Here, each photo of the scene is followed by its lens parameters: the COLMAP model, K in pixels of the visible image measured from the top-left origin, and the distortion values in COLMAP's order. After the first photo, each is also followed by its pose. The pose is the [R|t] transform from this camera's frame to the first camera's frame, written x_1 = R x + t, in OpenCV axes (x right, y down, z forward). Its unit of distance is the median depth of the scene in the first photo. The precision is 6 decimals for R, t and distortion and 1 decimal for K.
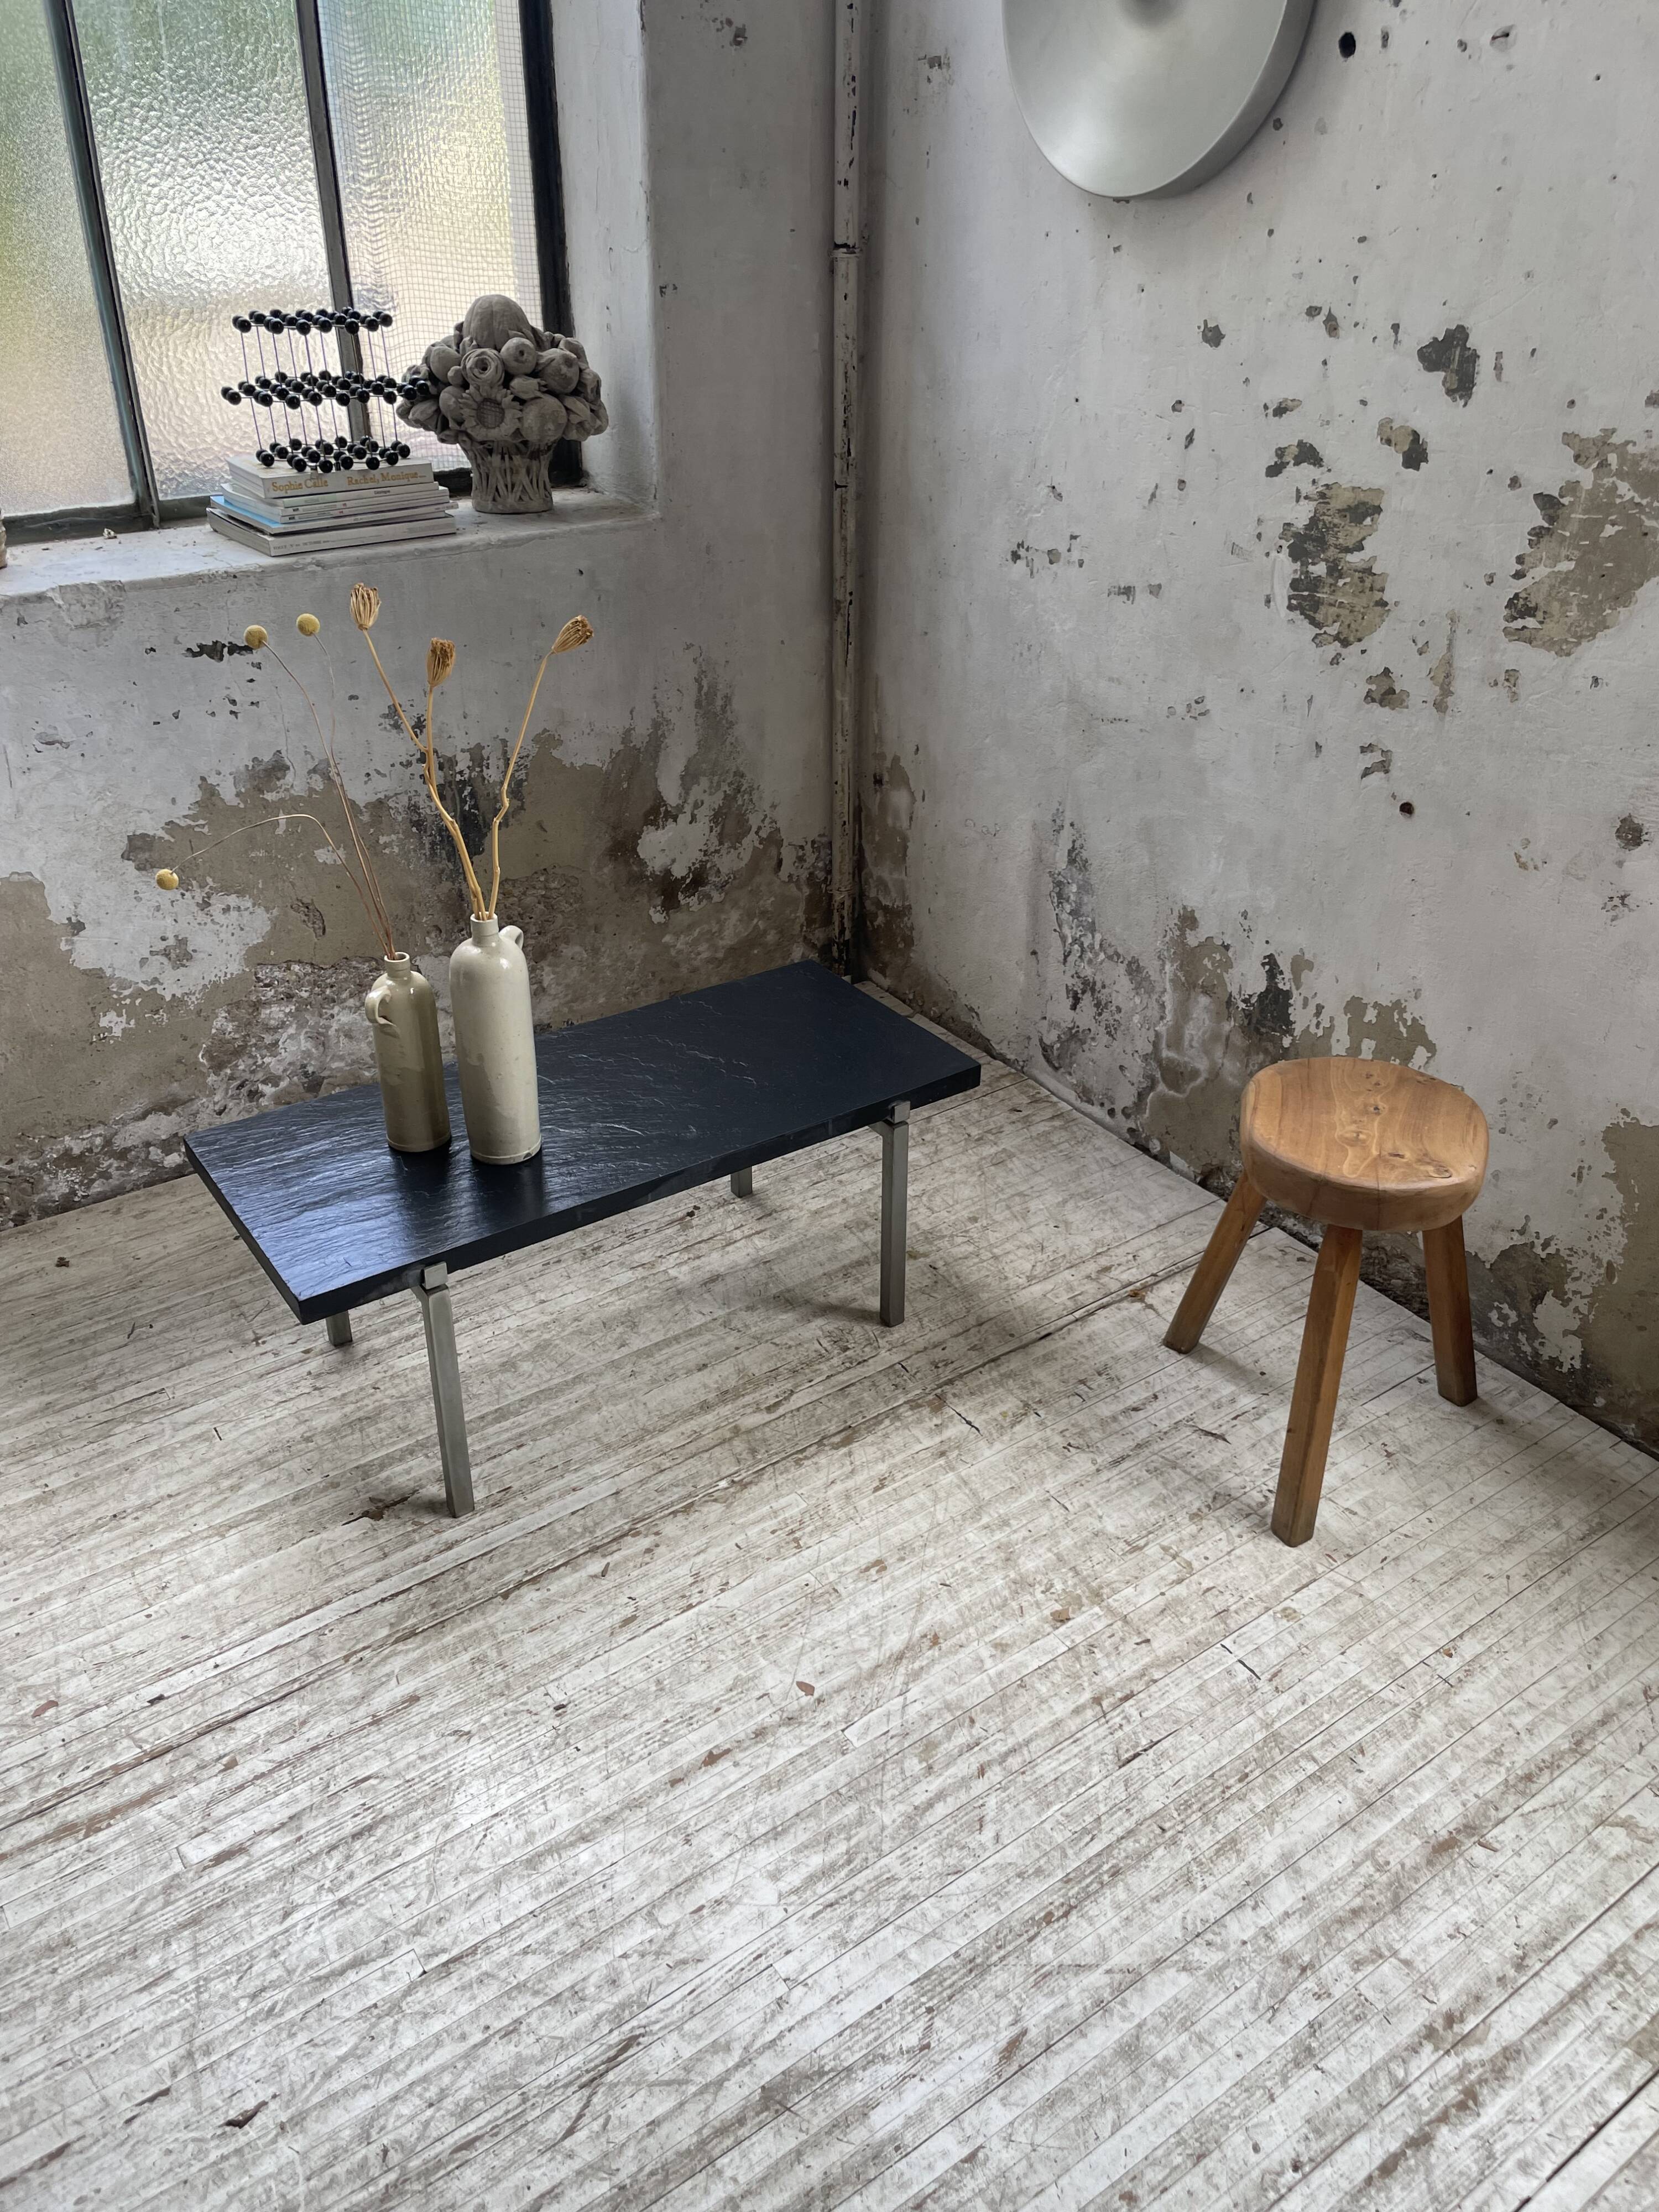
lens RADIAL K [[1681.3, 0, 829.1], [0, 1681.3, 1092.5], [0, 0, 1]] dist [0.080942, -0.118425]
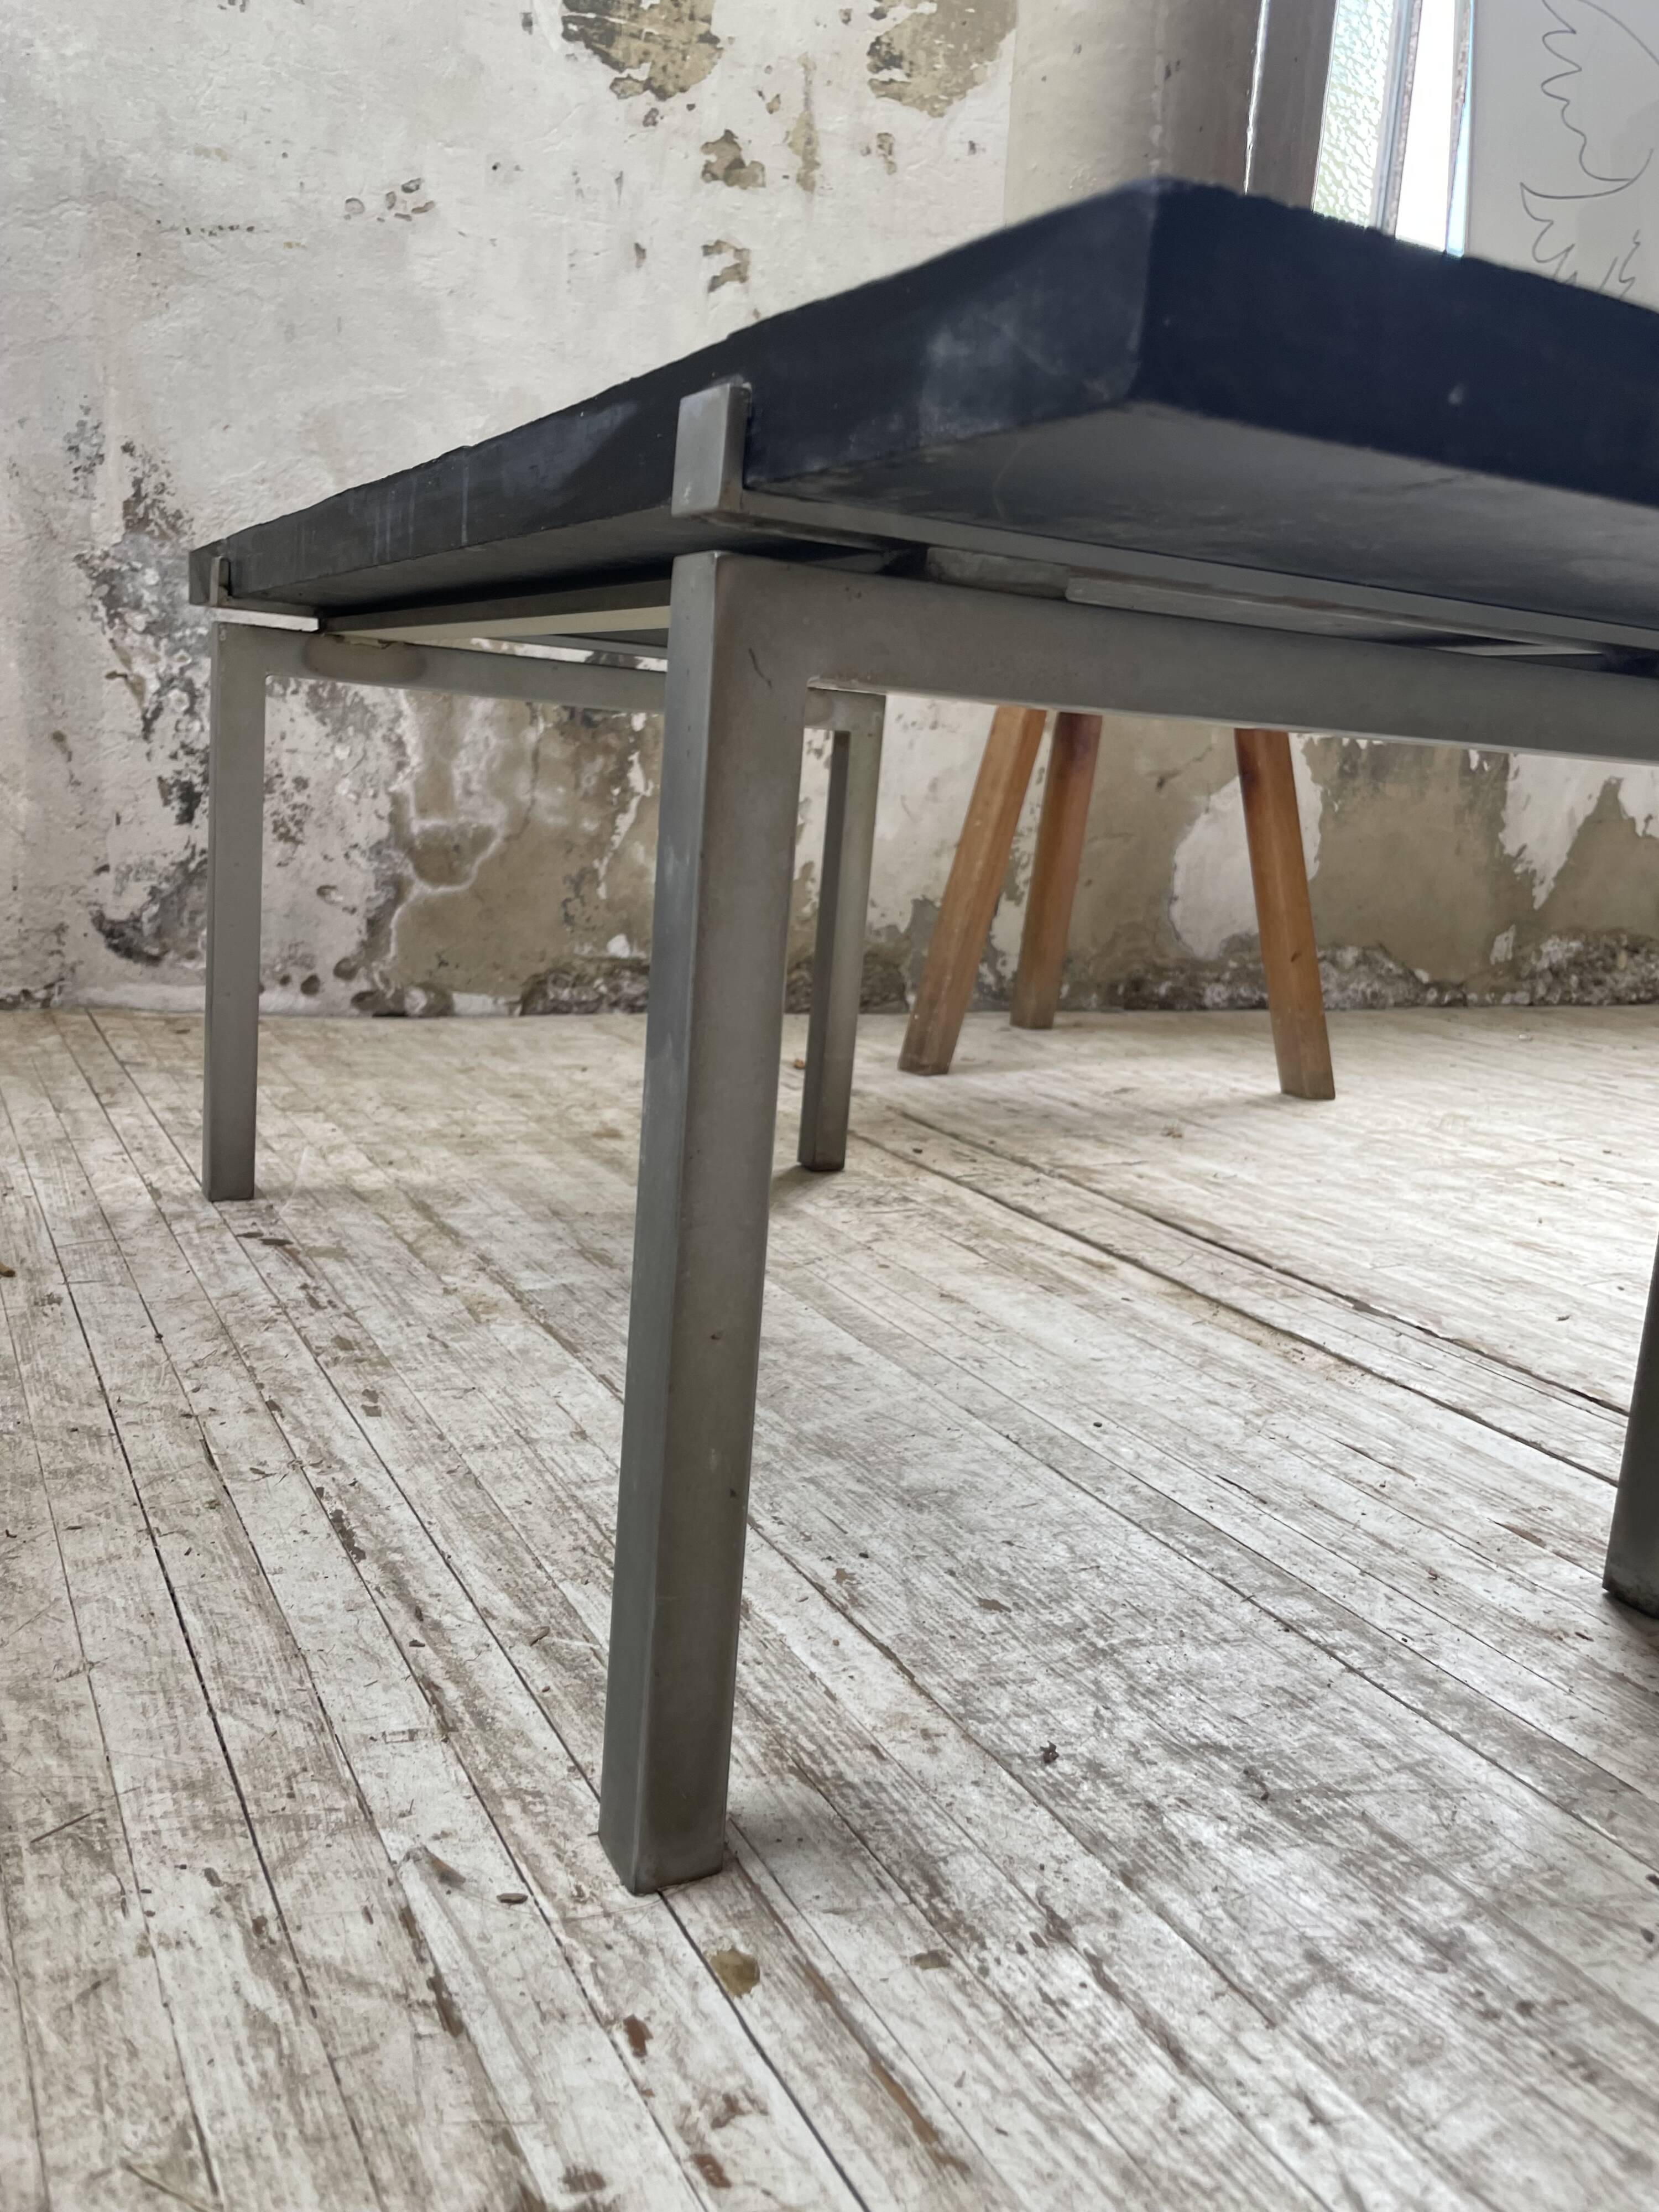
lens RADIAL K [[1699.9, 0, 818.3], [0, 1699.9, 1076.7], [0, 0, 1]] dist [0.086169, -0.123564]
pose [[0.109227, -0.180239, 0.977539, -0.482664], [0.421091, 0.899212, 0.118746, 0.054692], [-0.900418, 0.398662, 0.174115, 0.964307]]
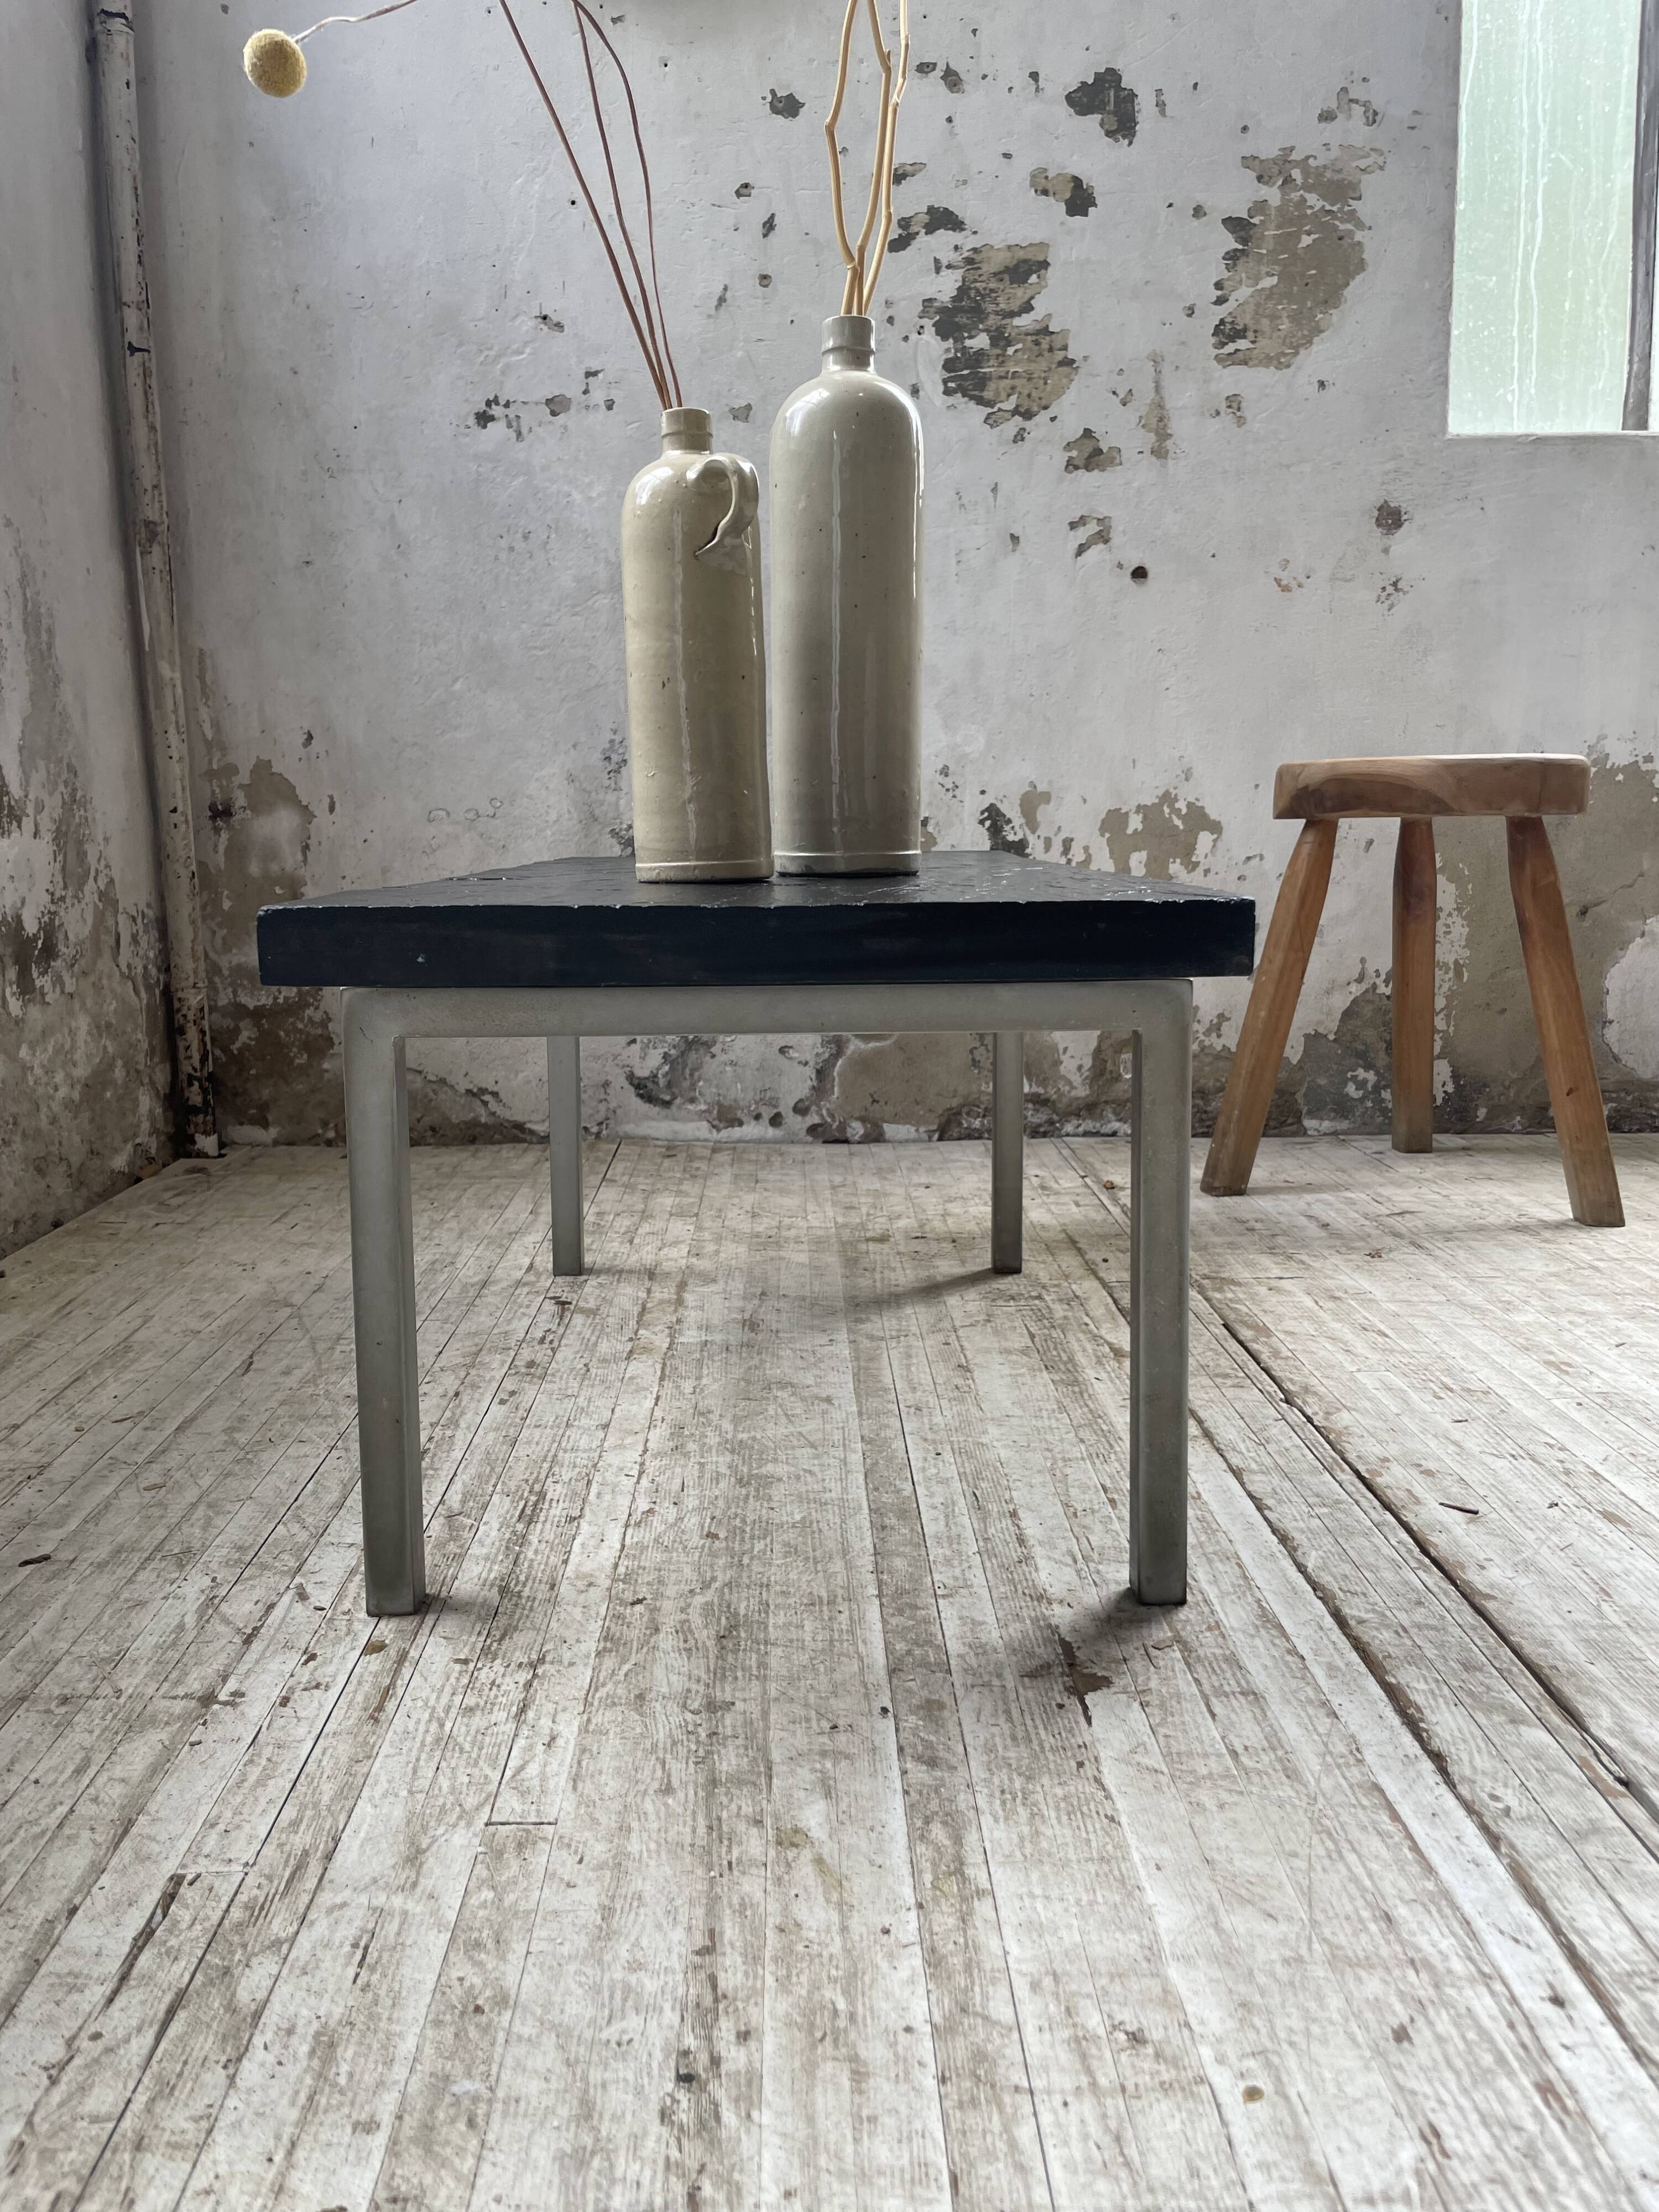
lens RADIAL K [[1699.9, 0, 819.3], [0, 1699.9, 1077.9], [0, 0, 1]] dist [0.086169, -0.123564]
pose [[0.558911, -0.133000, 0.818492, -0.563854], [0.418811, 0.897185, -0.140200, 0.140010], [-0.715693, 0.421153, 0.557148, 0.701945]]
